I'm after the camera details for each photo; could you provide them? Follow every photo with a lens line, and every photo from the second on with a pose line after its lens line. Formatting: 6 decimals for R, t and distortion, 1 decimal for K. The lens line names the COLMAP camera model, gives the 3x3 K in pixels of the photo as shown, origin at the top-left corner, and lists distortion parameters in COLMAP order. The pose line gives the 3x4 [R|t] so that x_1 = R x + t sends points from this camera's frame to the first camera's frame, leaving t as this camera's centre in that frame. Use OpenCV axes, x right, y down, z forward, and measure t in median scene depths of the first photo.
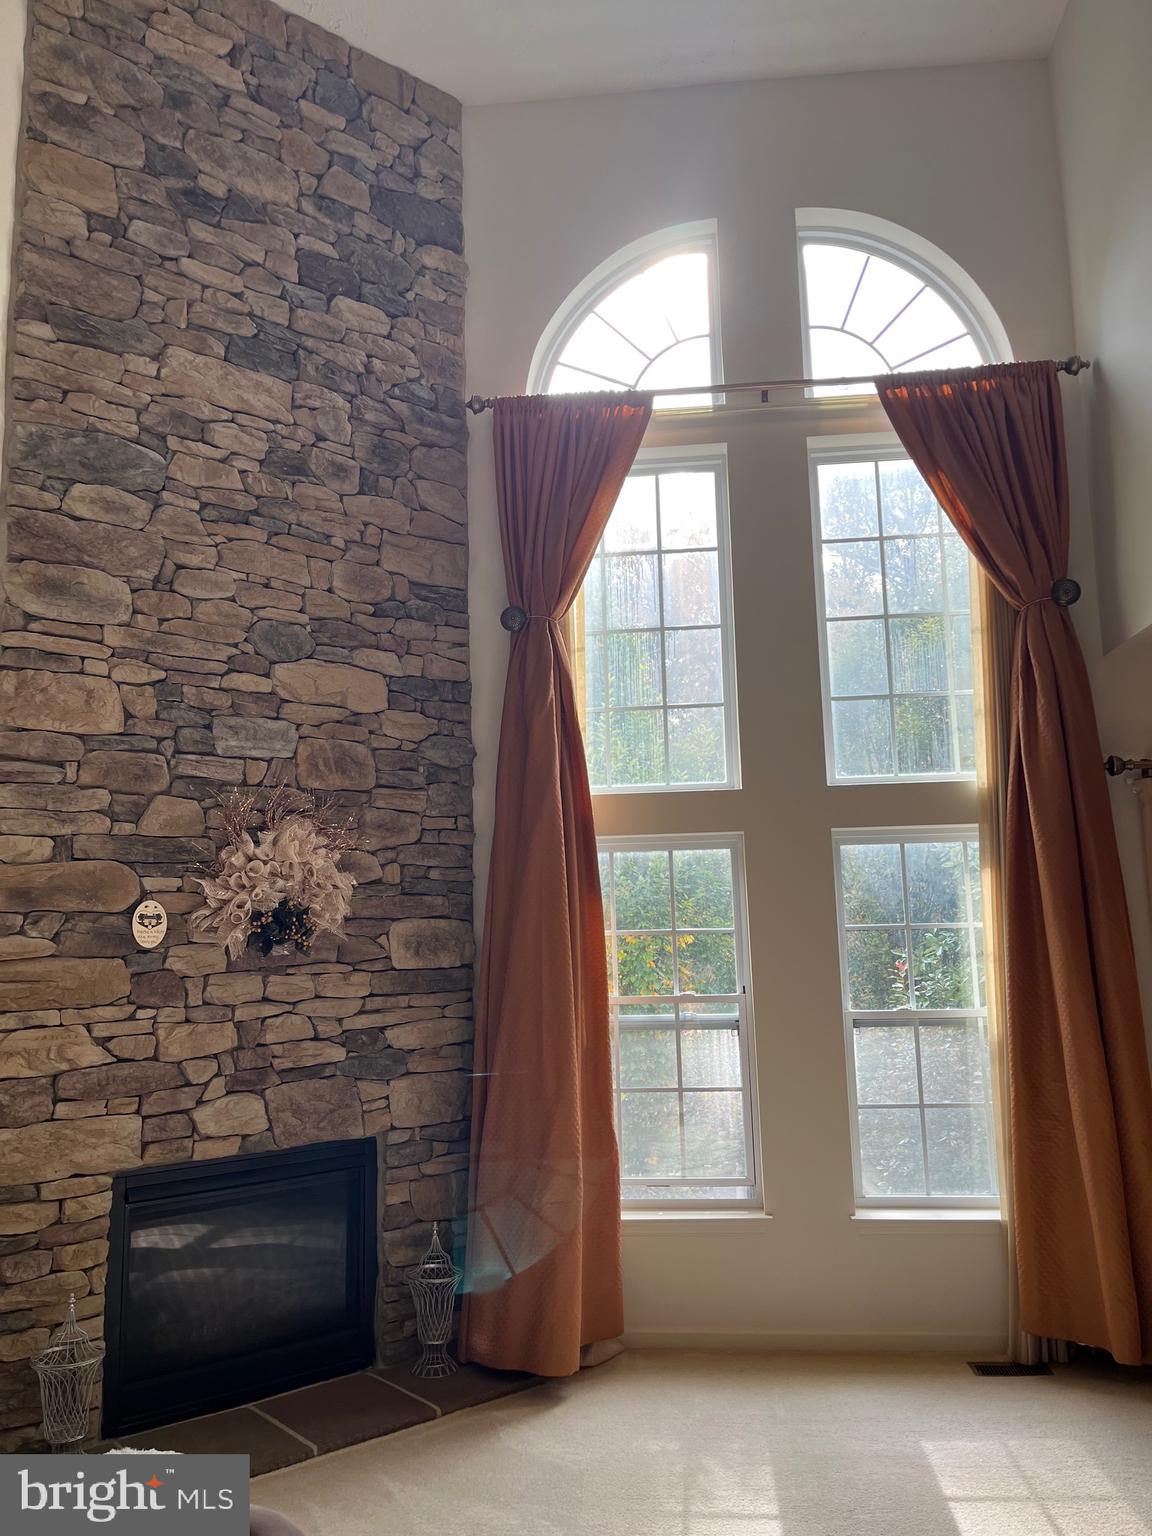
lens RADIAL K [[1158.5, 0, 574.3], [0, 1158.5, 774.1], [0, 0, 1]] dist [0.067742, -0.080702]
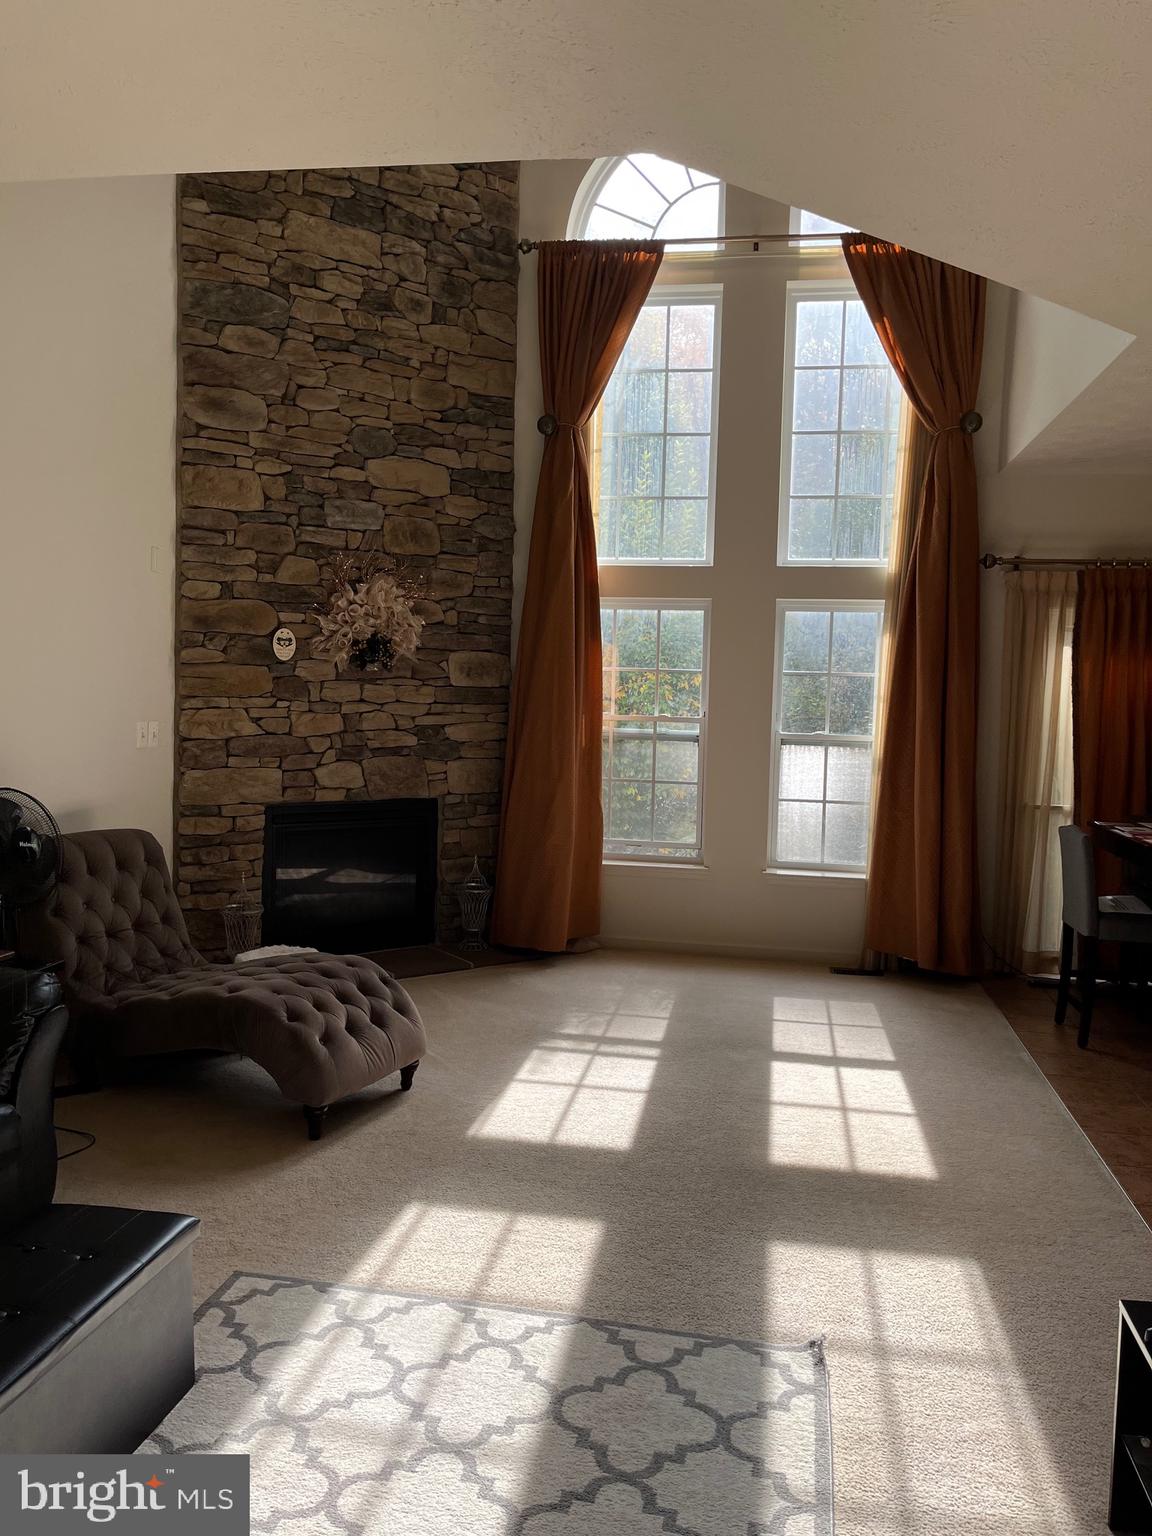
lens RADIAL K [[1161.2, 0, 587.8], [0, 1161.2, 753.6], [0, 0, 1]] dist [0.061218, -0.074546]
pose [[0.996588, 0.054670, -0.061828, 0.102156], [-0.040814, 0.977586, 0.206545, -0.049647], [0.071734, -0.203316, 0.976482, -0.383313]]
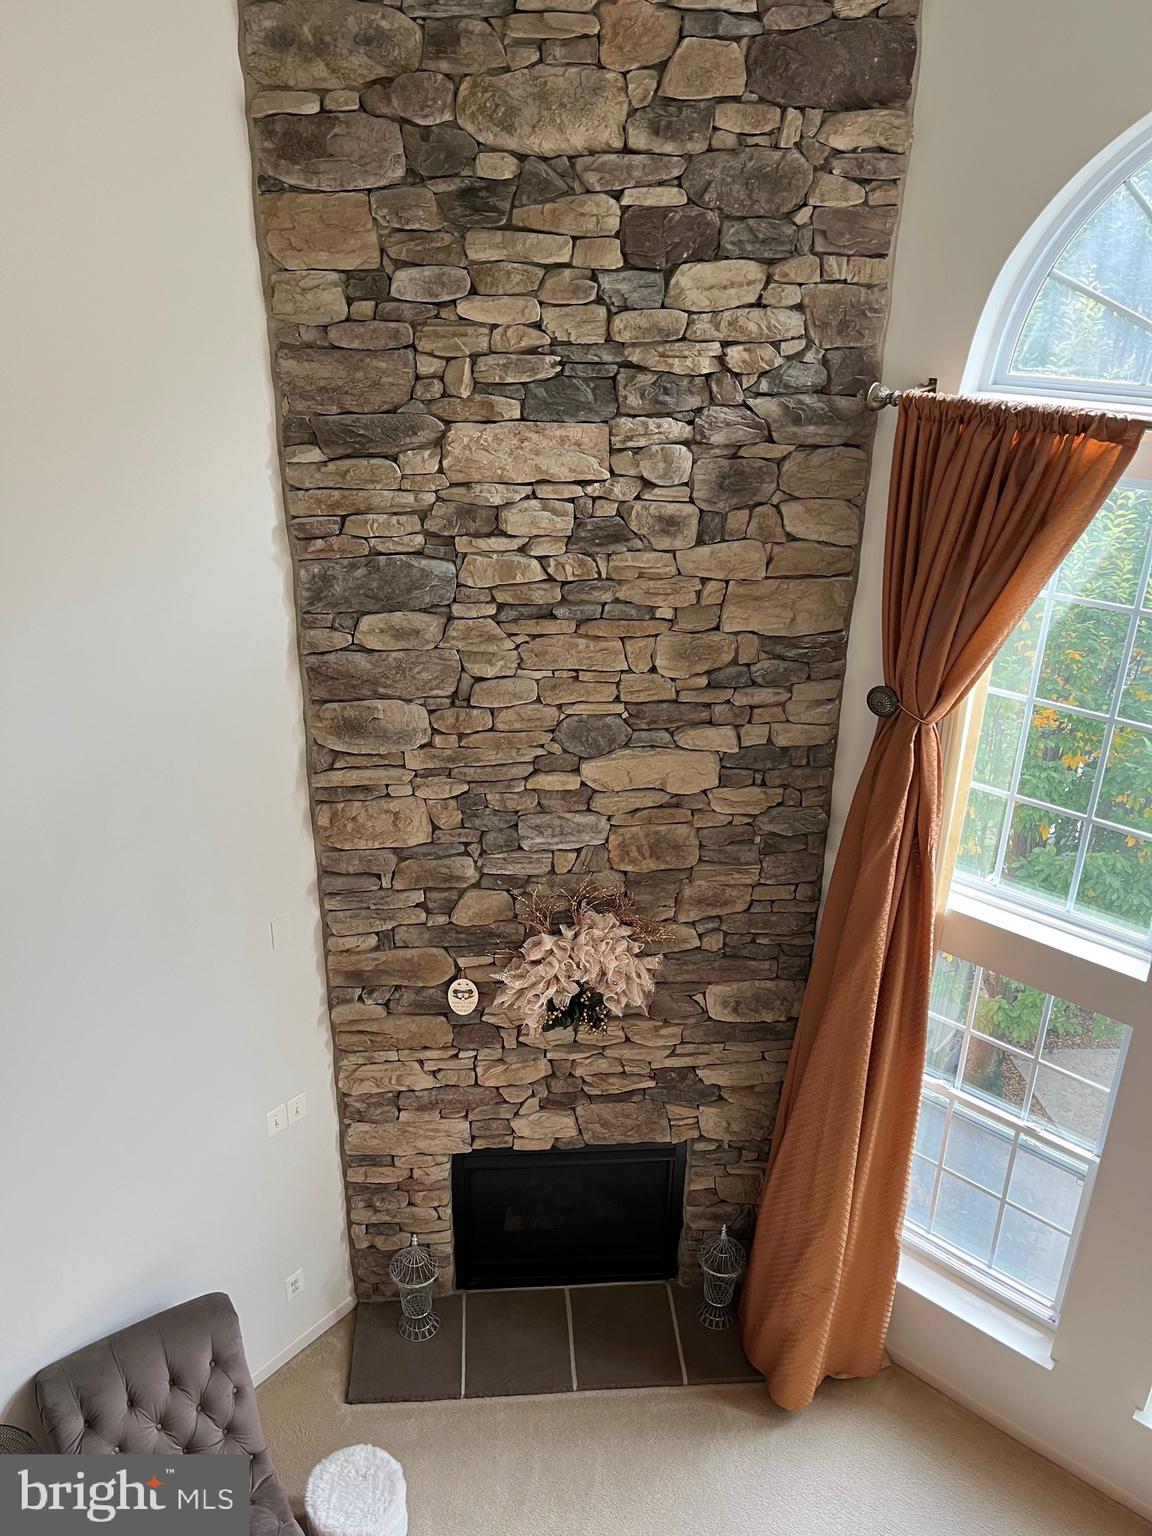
lens RADIAL K [[1158.5, 0, 574.3], [0, 1158.5, 774.1], [0, 0, 1]] dist [0.067742, -0.080702]
pose [[0.814509, 0.276686, -0.509921, 0.207692], [0.053312, 0.839530, 0.540691, -0.571997], [0.577696, -0.467583, 0.669054, 0.359522]]
